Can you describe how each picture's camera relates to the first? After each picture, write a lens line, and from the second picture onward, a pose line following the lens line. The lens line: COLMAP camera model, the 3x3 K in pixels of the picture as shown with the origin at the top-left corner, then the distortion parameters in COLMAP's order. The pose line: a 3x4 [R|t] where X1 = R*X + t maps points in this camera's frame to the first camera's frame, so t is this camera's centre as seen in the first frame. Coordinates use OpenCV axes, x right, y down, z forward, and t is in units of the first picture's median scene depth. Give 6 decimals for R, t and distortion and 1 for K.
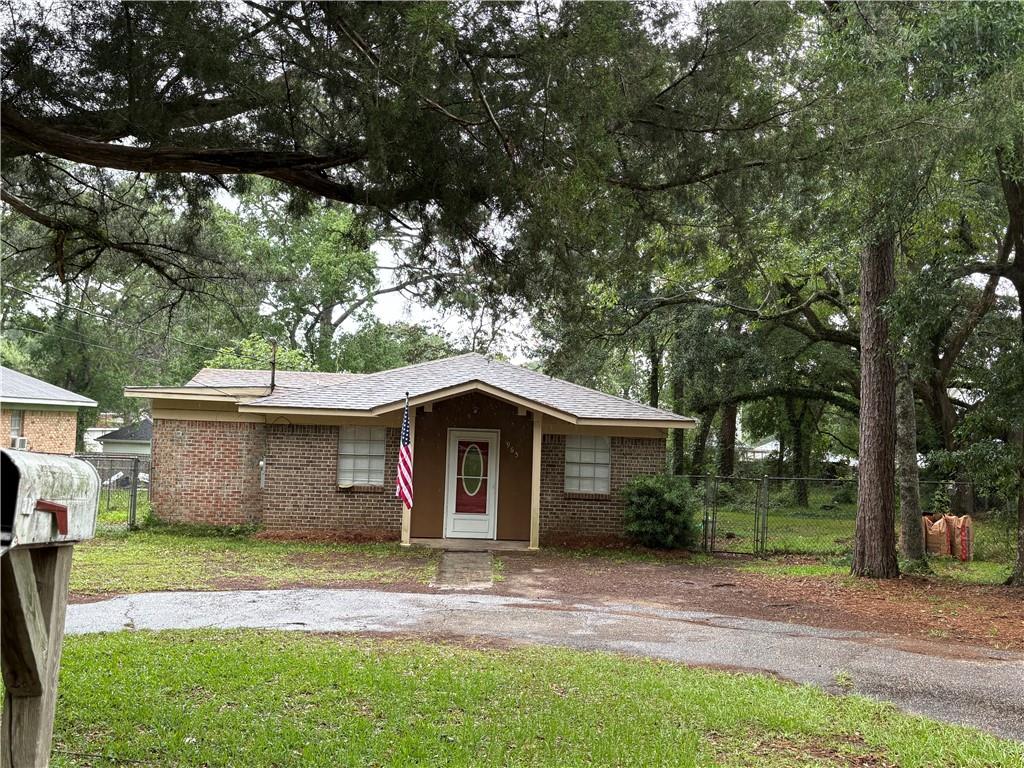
lens RADIAL K [[986.8, 0, 512.0], [0, 986.8, 384.0], [0, 0, 1]] dist [0.163058, -0.003921]
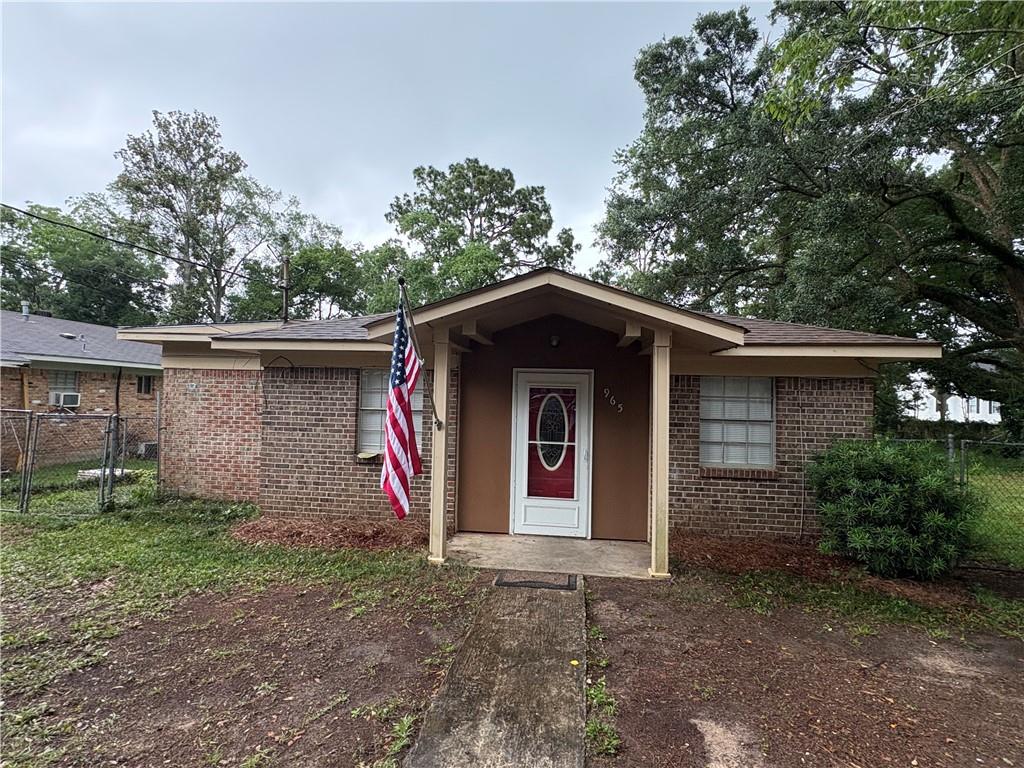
lens RADIAL K [[510.7, 0, 512.0], [0, 510.7, 384.0], [0, 0, 1]] dist [0.000195, 0.000006]
pose [[0.988181, -0.017866, -0.152244, -0.014075], [0.018829, 0.999811, 0.004886, 0.053195], [0.152128, -0.007695, 0.988331, 0.661321]]
